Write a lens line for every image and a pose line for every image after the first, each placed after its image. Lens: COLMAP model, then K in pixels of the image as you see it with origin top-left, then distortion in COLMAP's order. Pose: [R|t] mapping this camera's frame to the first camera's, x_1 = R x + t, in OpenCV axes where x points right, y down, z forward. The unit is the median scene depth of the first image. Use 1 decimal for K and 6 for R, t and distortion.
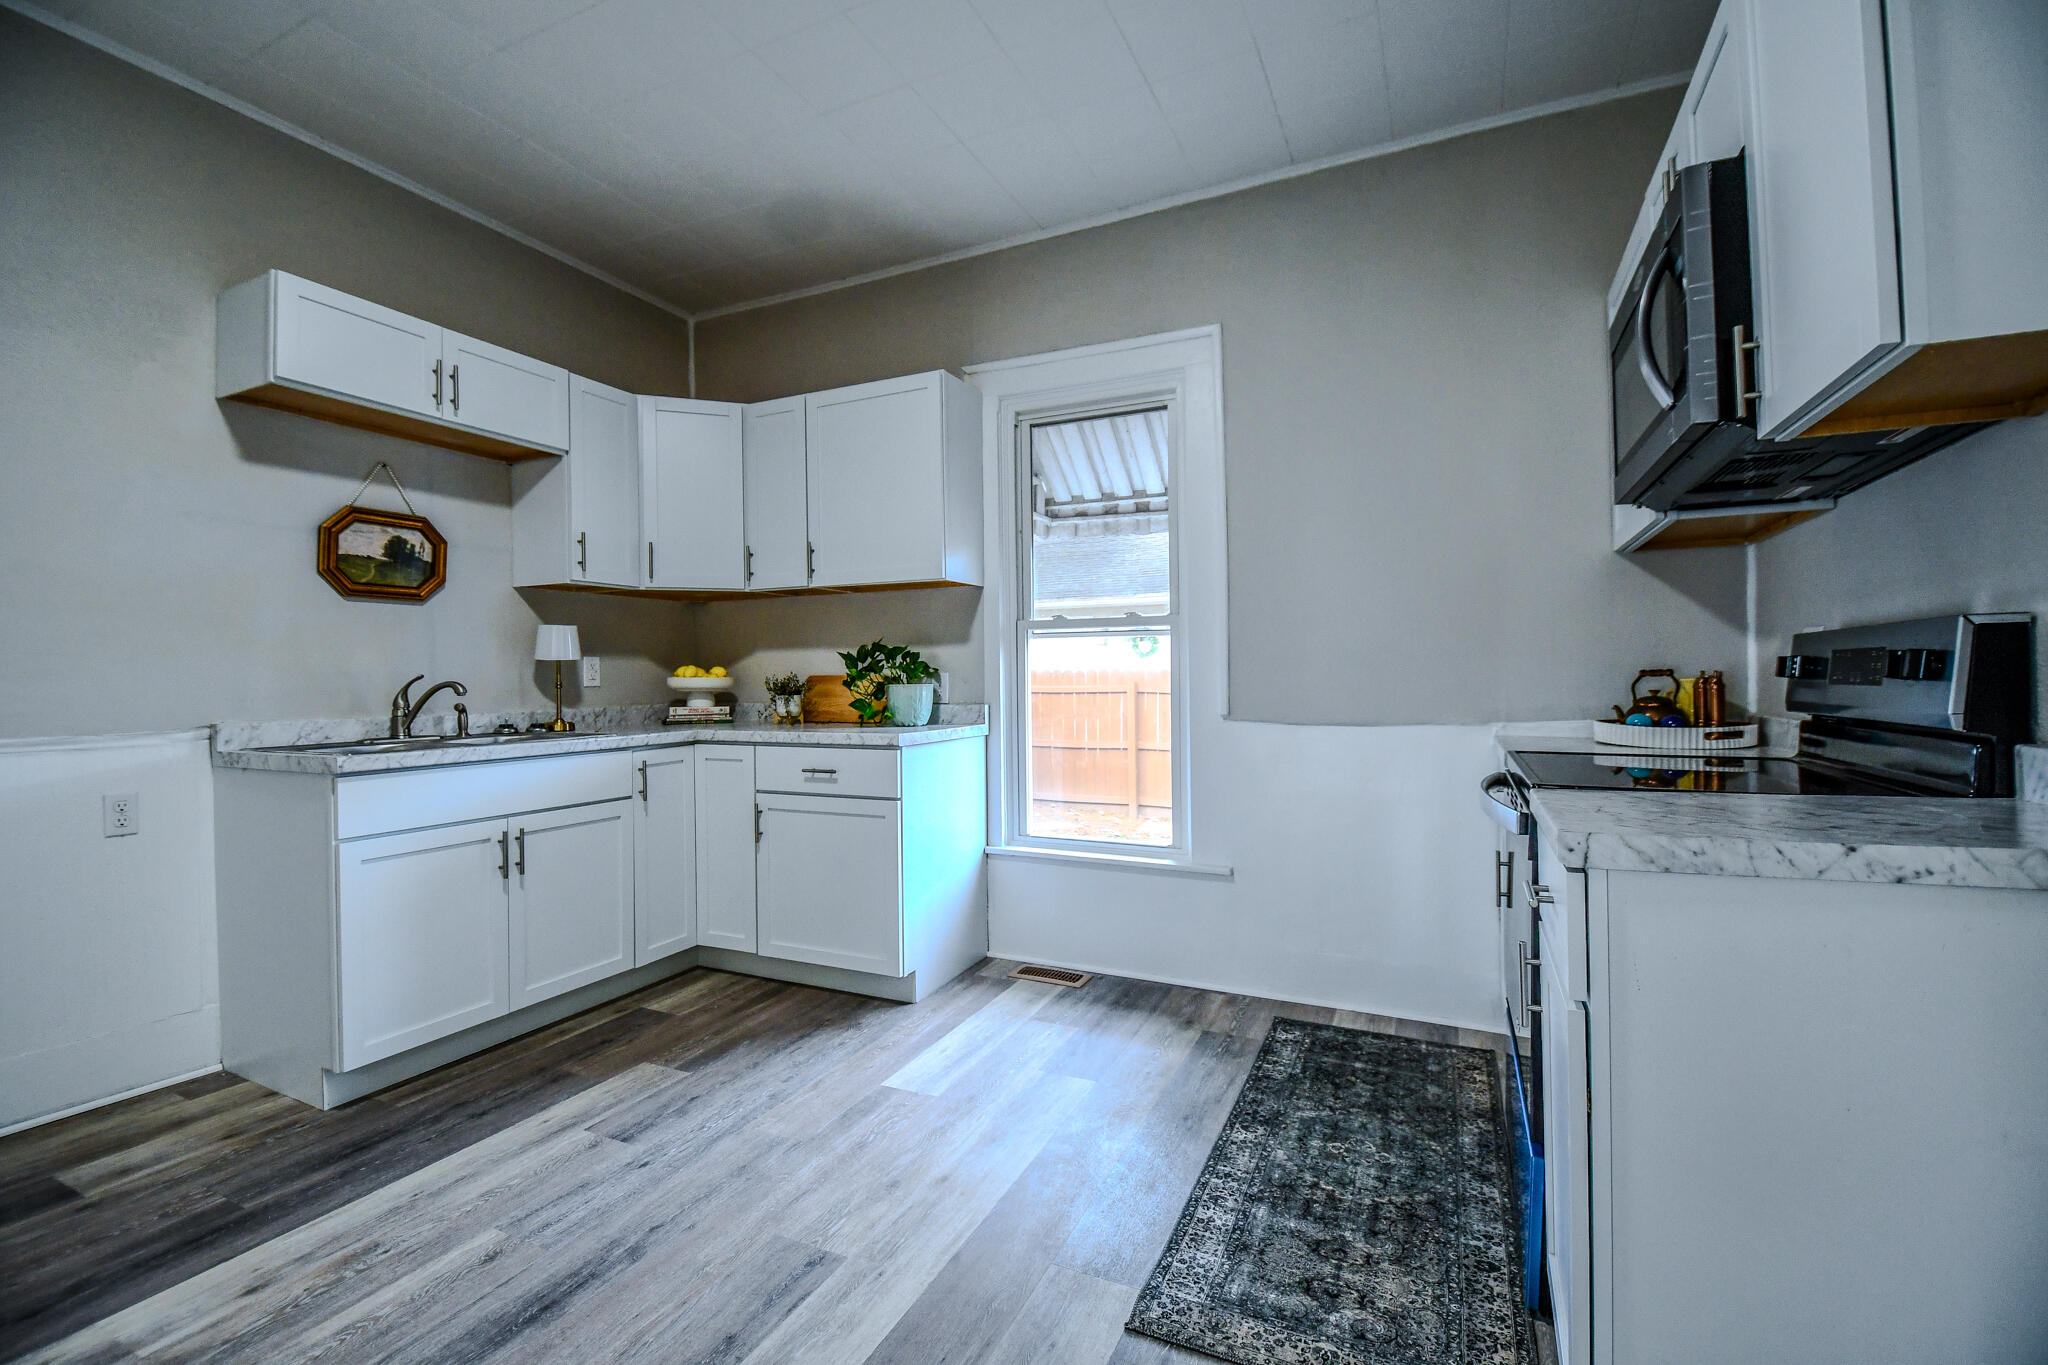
lens RADIAL K [[890.2, 0, 1024.0], [0, 890.2, 682.5], [0, 0, 1]] dist [0.008562, -0.014107]
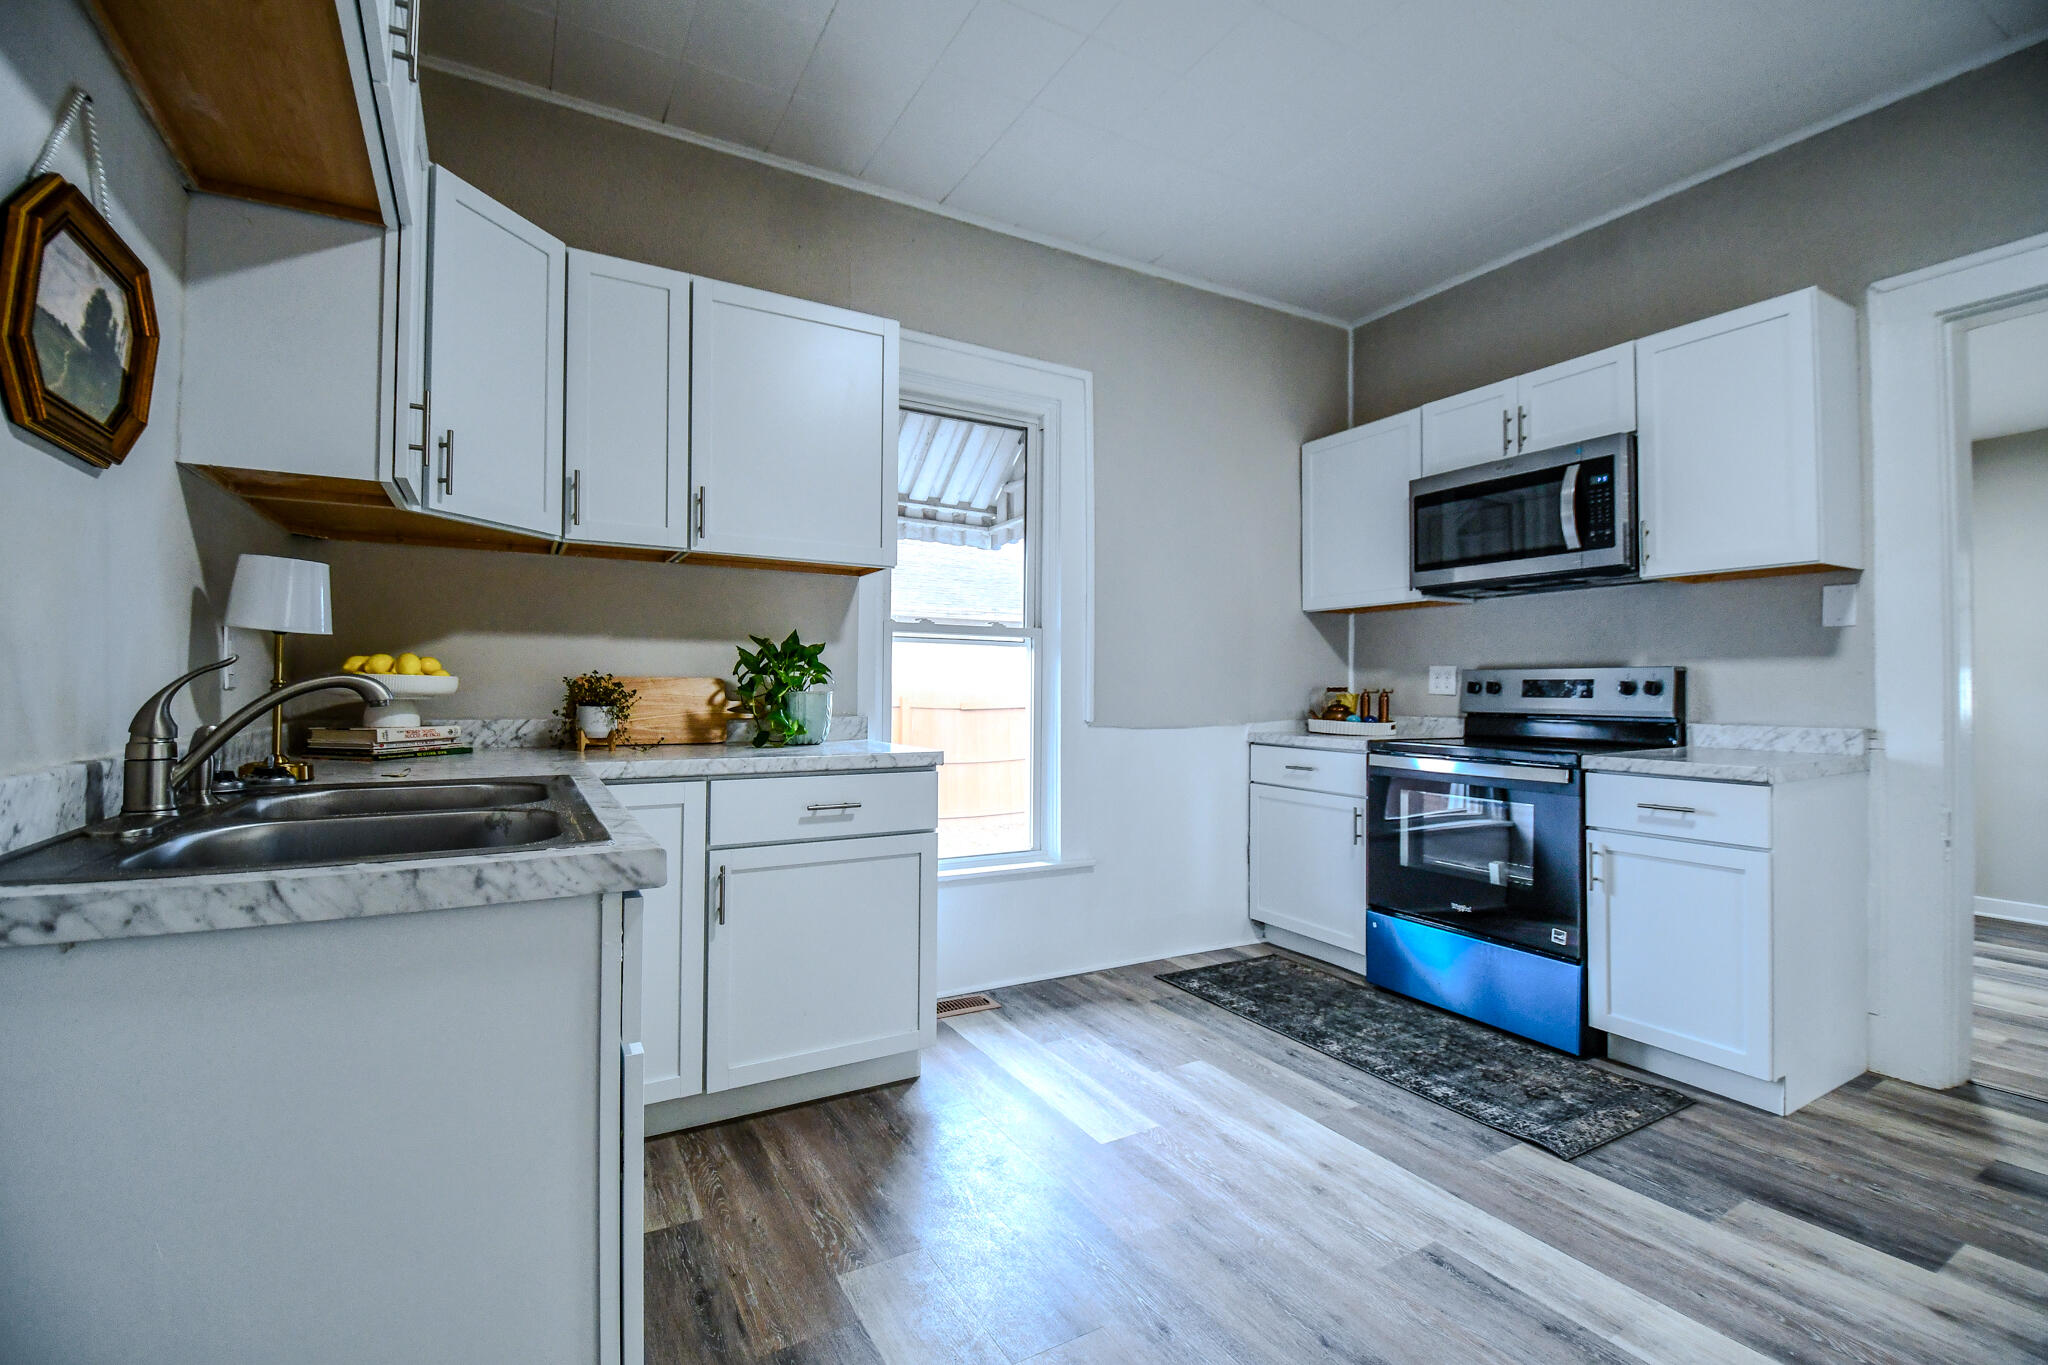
lens RADIAL K [[886.8, 0, 1014.4], [0, 886.8, 670.7], [0, 0, 1]] dist [0.012302, -0.013391]
pose [[0.579802, 0.025721, 0.814351, -0.887468], [-0.008779, 0.999641, -0.025322, 0.000425], [-0.814710, 0.007532, 0.579820, 0.515363]]
